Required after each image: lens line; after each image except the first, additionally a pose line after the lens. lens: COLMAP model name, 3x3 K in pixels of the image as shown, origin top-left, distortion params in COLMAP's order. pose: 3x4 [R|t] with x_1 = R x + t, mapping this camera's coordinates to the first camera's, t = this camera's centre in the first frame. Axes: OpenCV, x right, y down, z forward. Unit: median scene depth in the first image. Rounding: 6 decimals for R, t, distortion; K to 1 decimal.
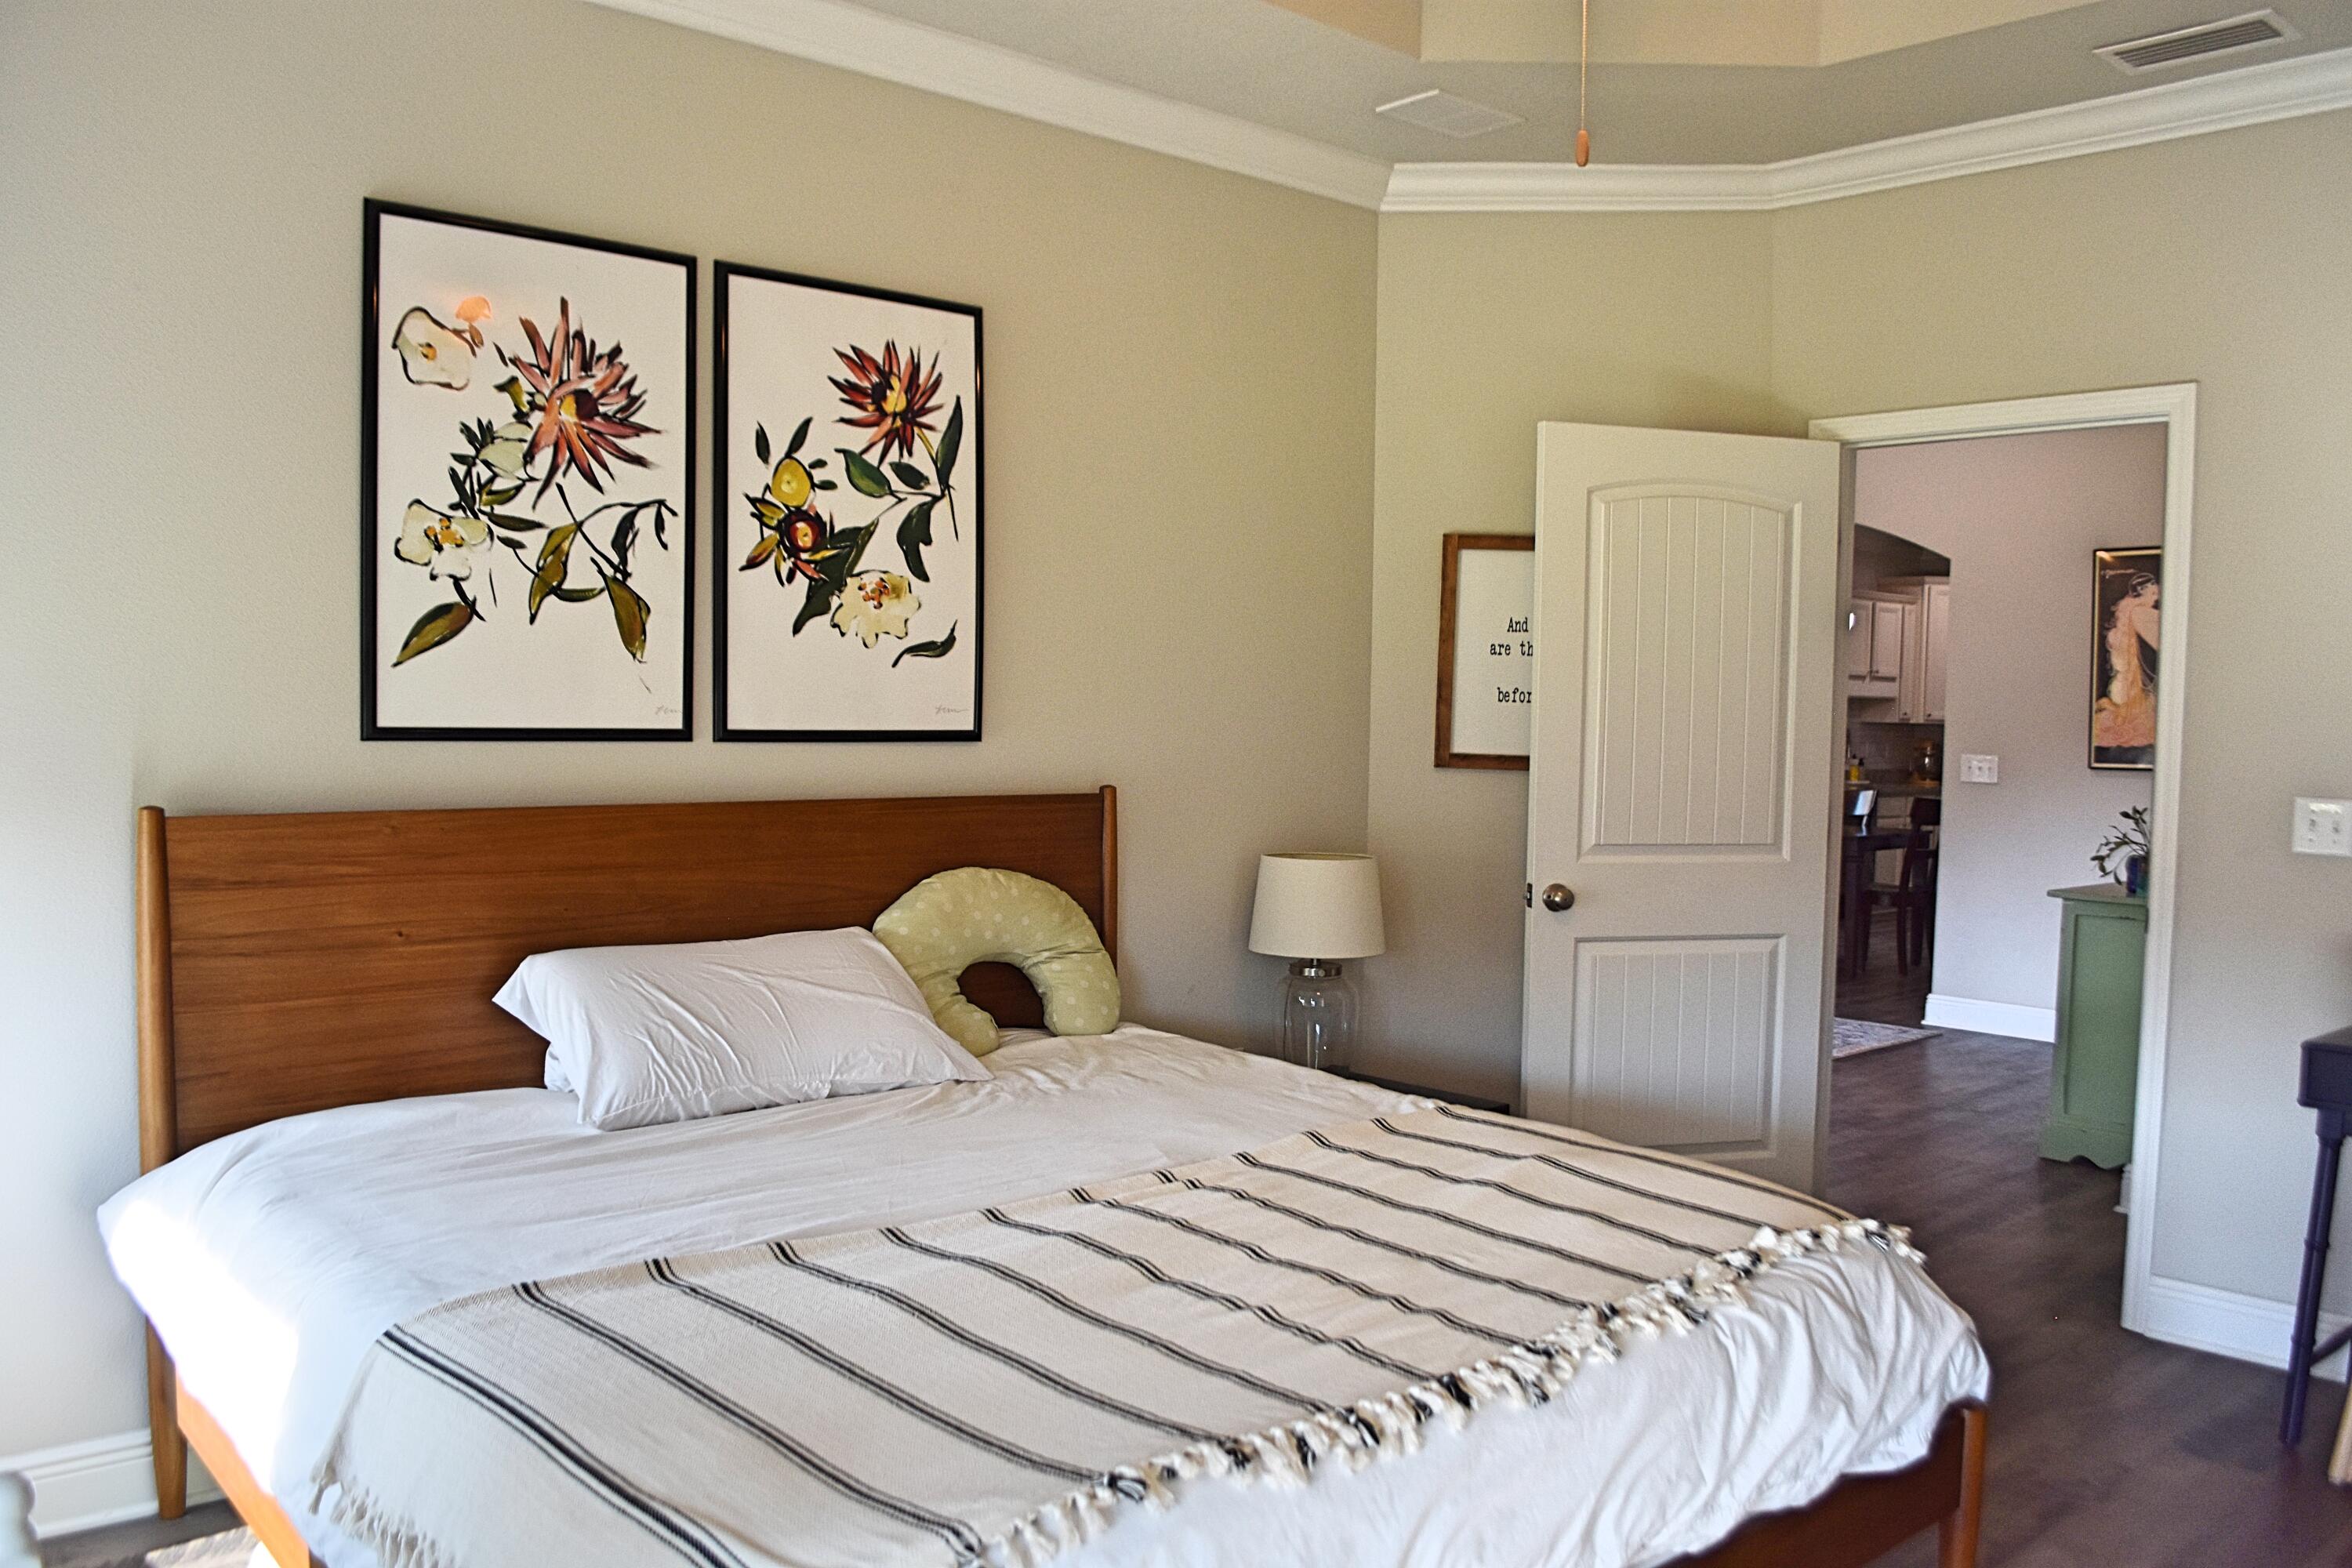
lens RADIAL K [[1859.3, 0, 1199.7], [0, 1859.3, 879.5], [0, 0, 1]] dist [-0.088757, 0.008790]
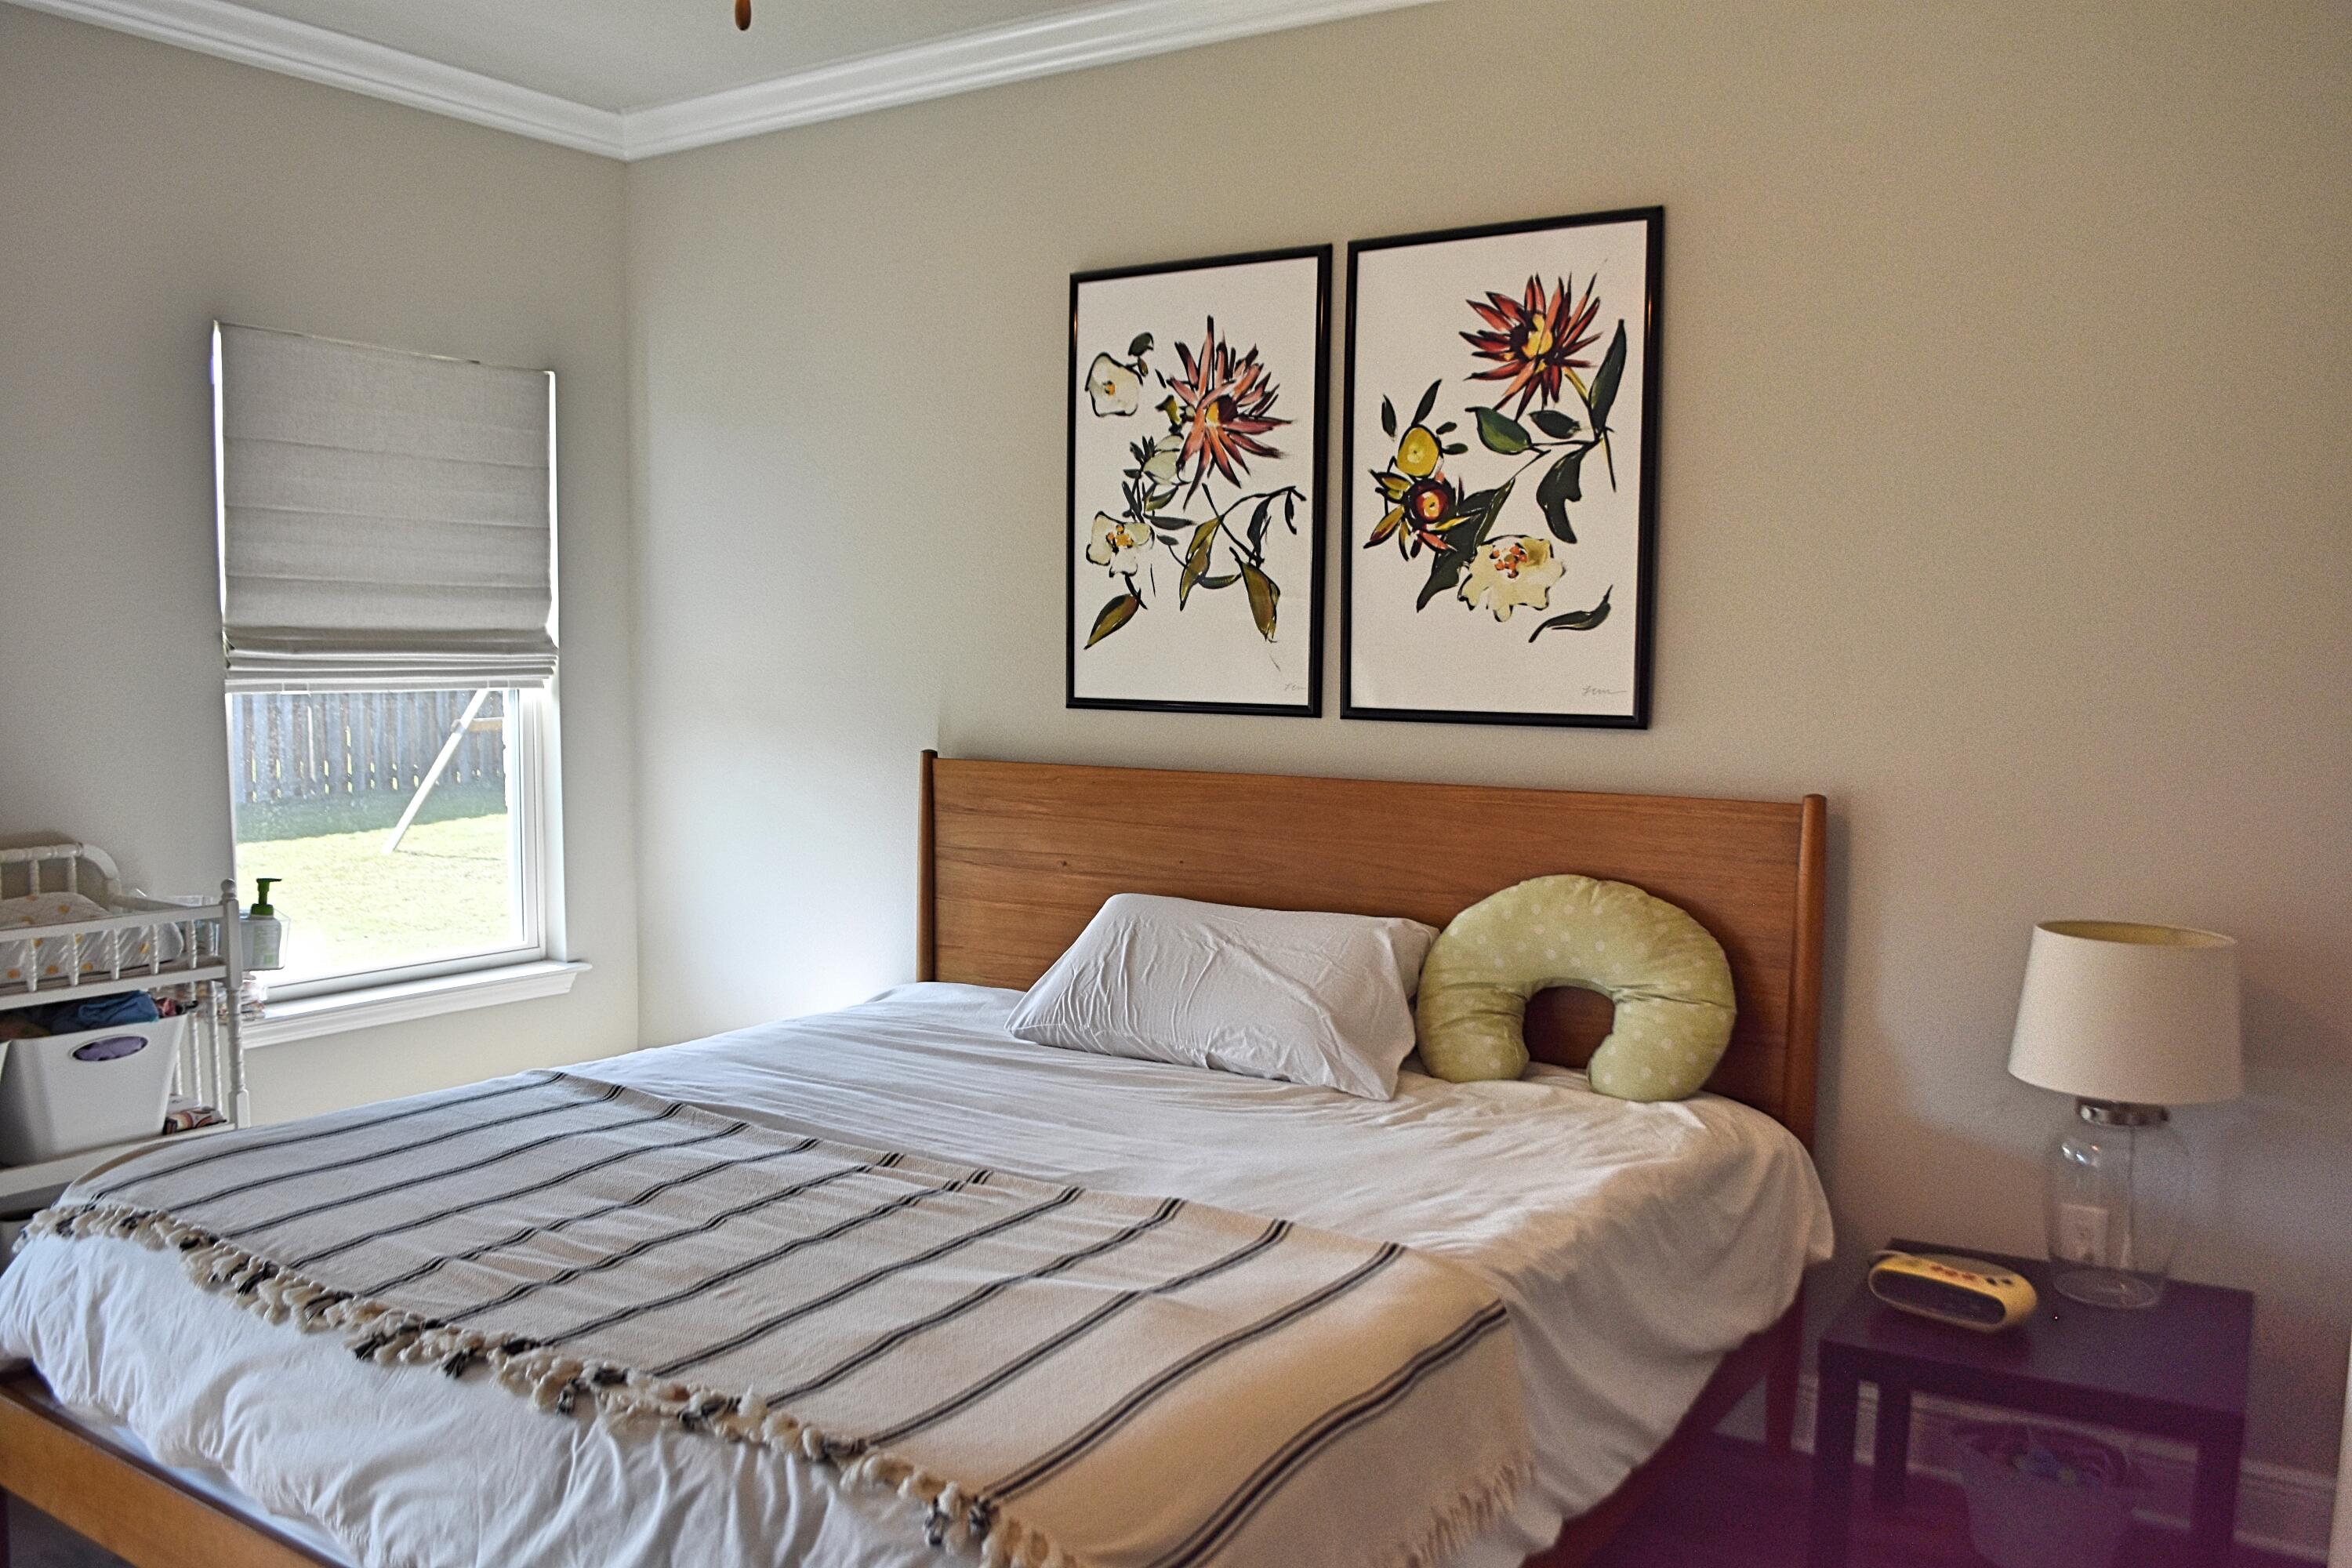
lens RADIAL K [[1859.3, 0, 1169.7], [0, 1859.3, 883.6], [0, 0, 1]] dist [-0.088757, 0.008790]
pose [[0.254549, 0.104224, -0.961427, 0.734192], [-0.095967, 0.991991, 0.082129, -0.062106], [0.962286, 0.071360, 0.262512, 0.675584]]
